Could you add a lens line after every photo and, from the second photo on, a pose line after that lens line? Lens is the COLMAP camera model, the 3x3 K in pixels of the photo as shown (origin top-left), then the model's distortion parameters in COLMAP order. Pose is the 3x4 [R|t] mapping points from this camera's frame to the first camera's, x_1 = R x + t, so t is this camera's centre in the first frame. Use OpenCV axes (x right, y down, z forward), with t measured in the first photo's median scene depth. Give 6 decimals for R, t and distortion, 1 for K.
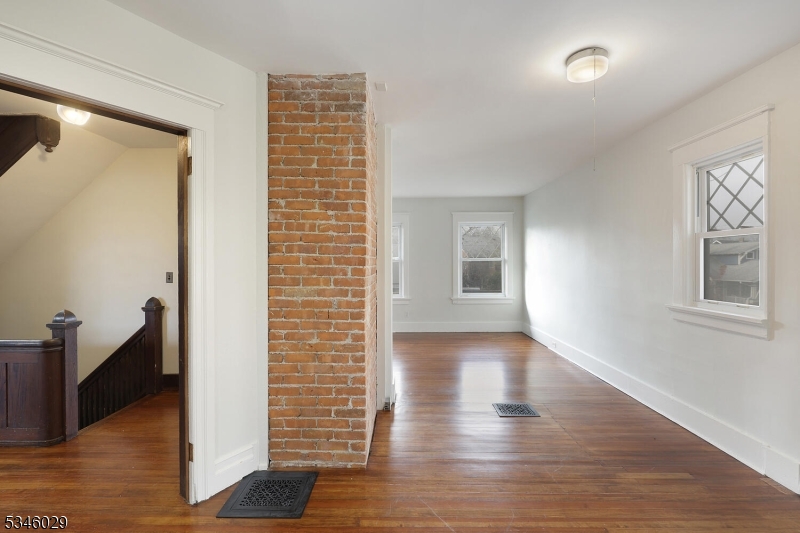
lens RADIAL K [[349.8, 0, 400.5], [0, 349.8, 261.7], [0, 0, 1]] dist [0.004575, 0.000452]
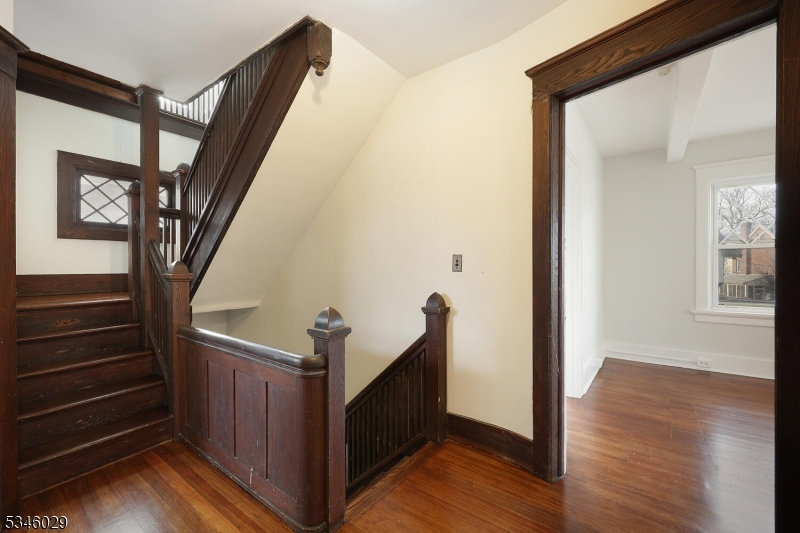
lens RADIAL K [[349.8, 0, 402.6], [0, 349.8, 261.1], [0, 0, 1]] dist [0.004575, 0.000452]
pose [[0.810304, 0.004455, -0.585993, -0.385477], [-0.005214, 0.999986, 0.000392, 0.043670], [0.585987, 0.002738, 0.810316, 0.449341]]
